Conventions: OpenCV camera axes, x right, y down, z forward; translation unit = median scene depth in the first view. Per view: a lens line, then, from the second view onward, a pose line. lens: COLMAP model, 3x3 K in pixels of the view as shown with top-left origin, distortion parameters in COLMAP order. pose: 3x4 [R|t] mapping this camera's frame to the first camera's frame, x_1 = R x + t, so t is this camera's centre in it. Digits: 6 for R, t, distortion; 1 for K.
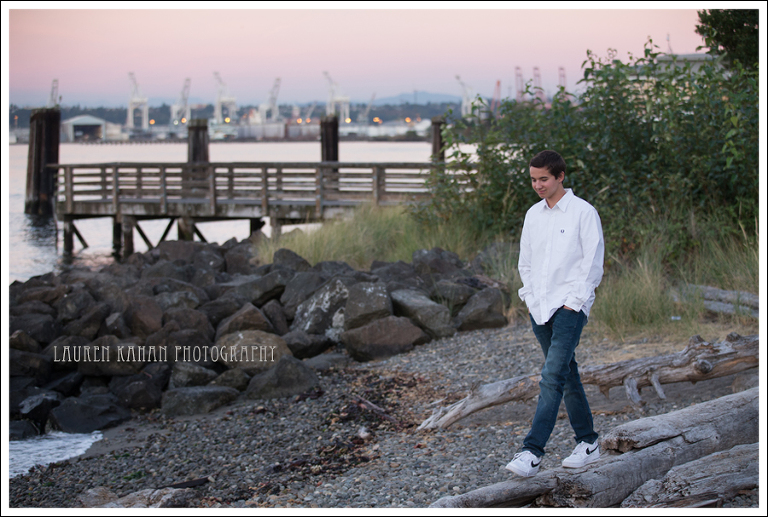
lens RADIAL K [[1883.8, 0, 384.0], [0, 1883.8, 258.5], [0, 0, 1]] dist [-0.263243, 0.000000]
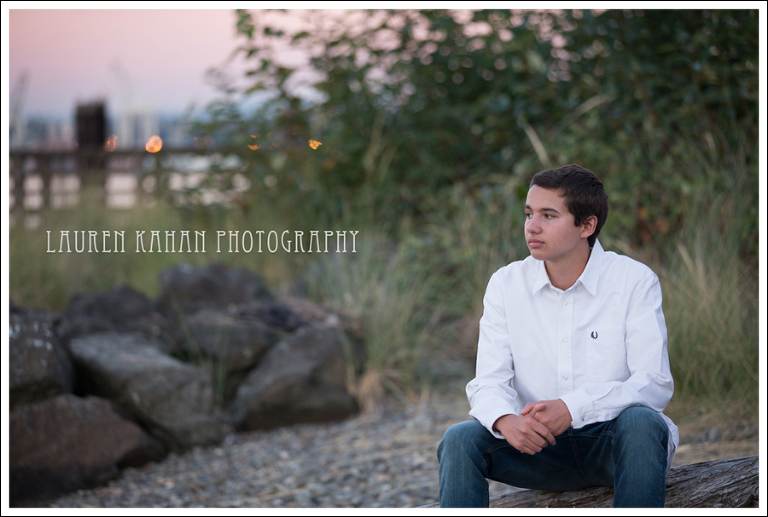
lens RADIAL K [[3095.6, 0, 383.8], [0, 3095.6, 258.2], [0, 0, 1]] dist [0.417986, 0.000000]
pose [[0.998544, -0.013991, 0.052096, 0.036818], [0.015965, 0.999163, -0.037671, 0.026845], [-0.051526, 0.038448, 0.997931, 0.334130]]
